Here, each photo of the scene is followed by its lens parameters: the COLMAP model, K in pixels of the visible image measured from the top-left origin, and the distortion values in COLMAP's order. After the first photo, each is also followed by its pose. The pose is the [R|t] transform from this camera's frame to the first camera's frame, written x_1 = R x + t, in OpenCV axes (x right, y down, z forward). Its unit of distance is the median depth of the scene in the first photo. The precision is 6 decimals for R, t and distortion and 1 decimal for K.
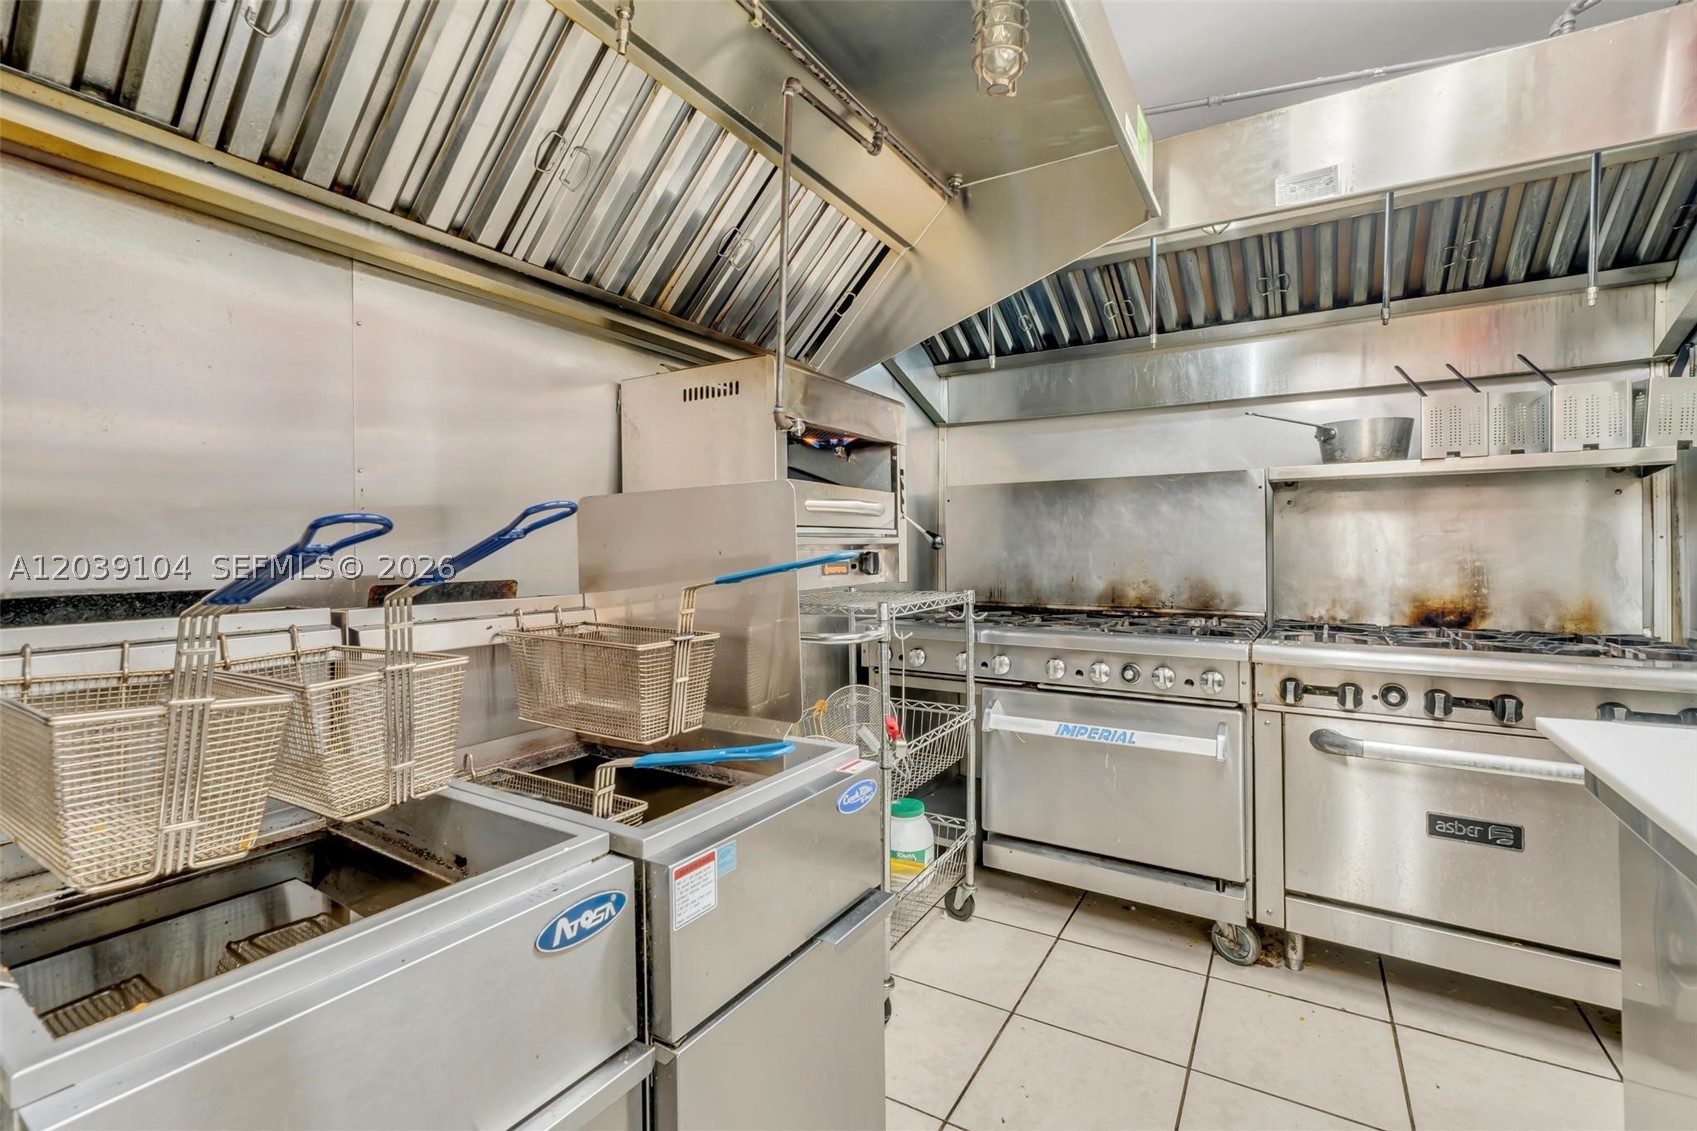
lens RADIAL K [[751.5, 0, 854.5], [0, 751.5, 544.2], [0, 0, 1]] dist [-0.003898, -0.000515]
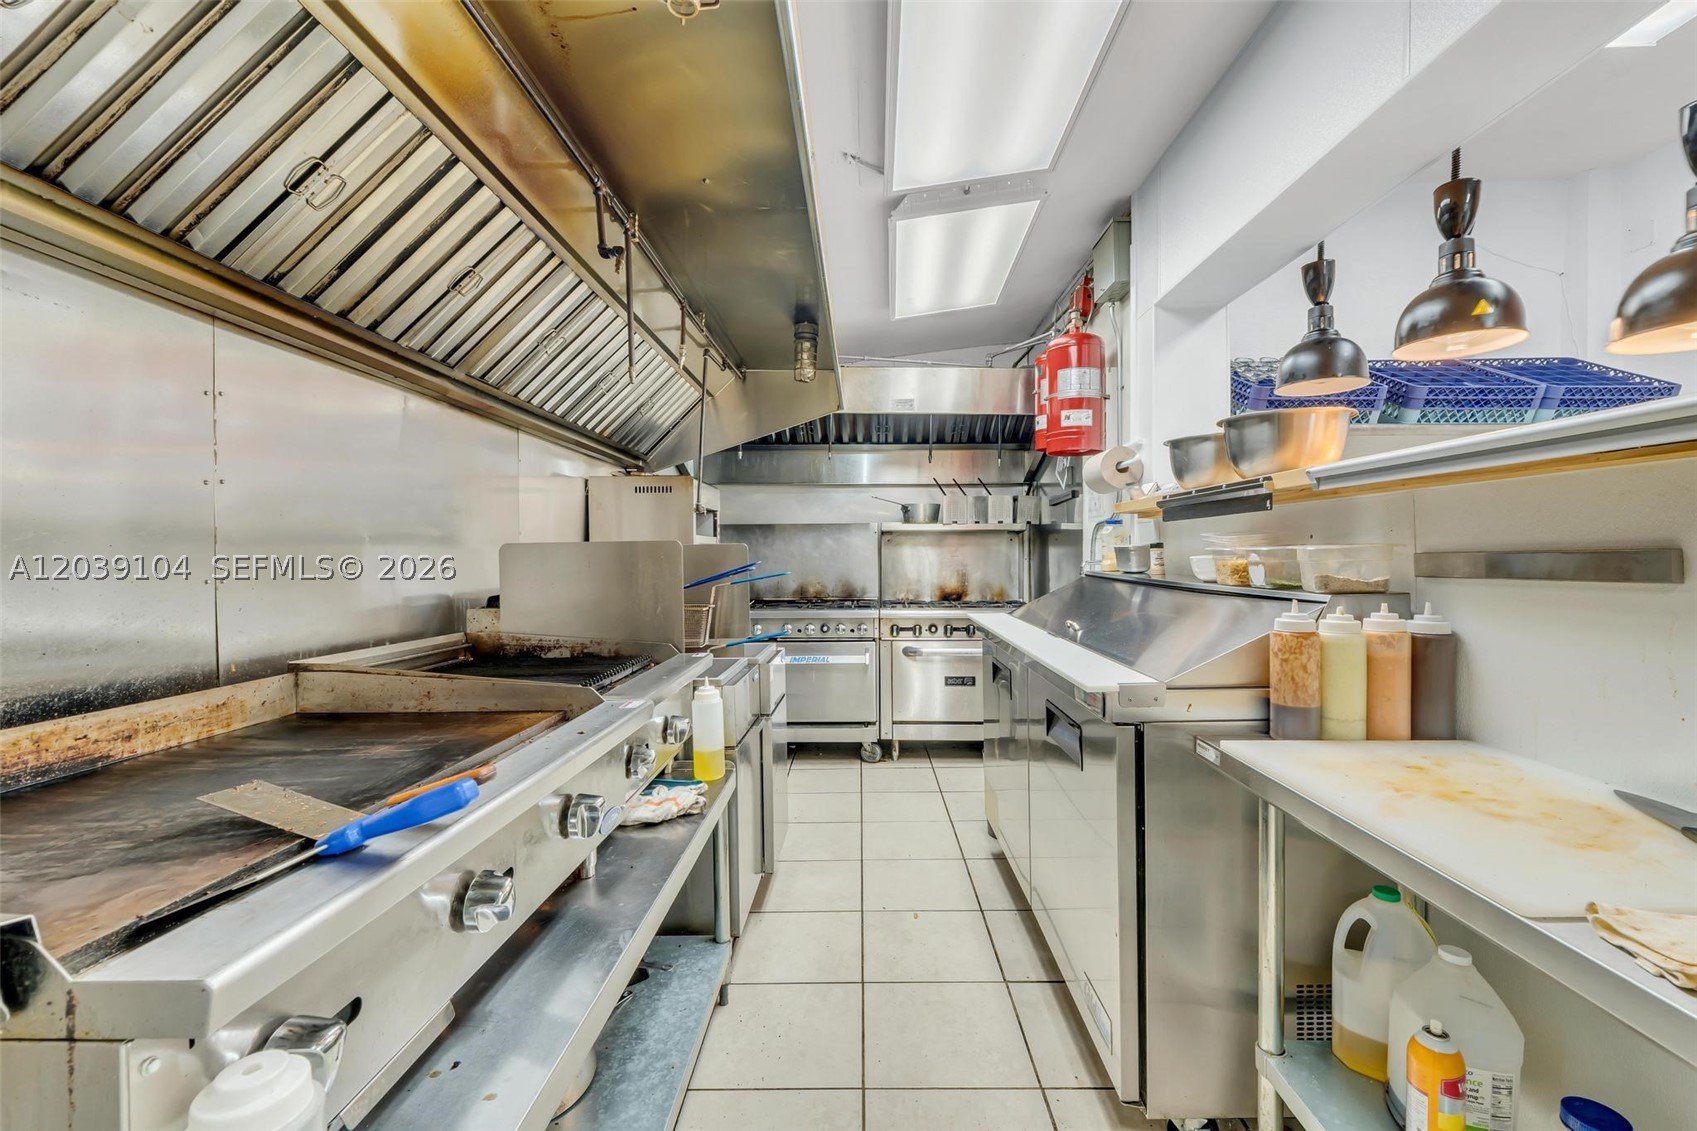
lens RADIAL K [[751.5, 0, 852.3], [0, 751.5, 564.0], [0, 0, 1]] dist [-0.003898, -0.000515]
pose [[0.865116, -0.006346, 0.501532, -0.565396], [-0.001475, 0.999883, 0.015197, -0.028997], [-0.501570, -0.013887, 0.865005, -0.754425]]
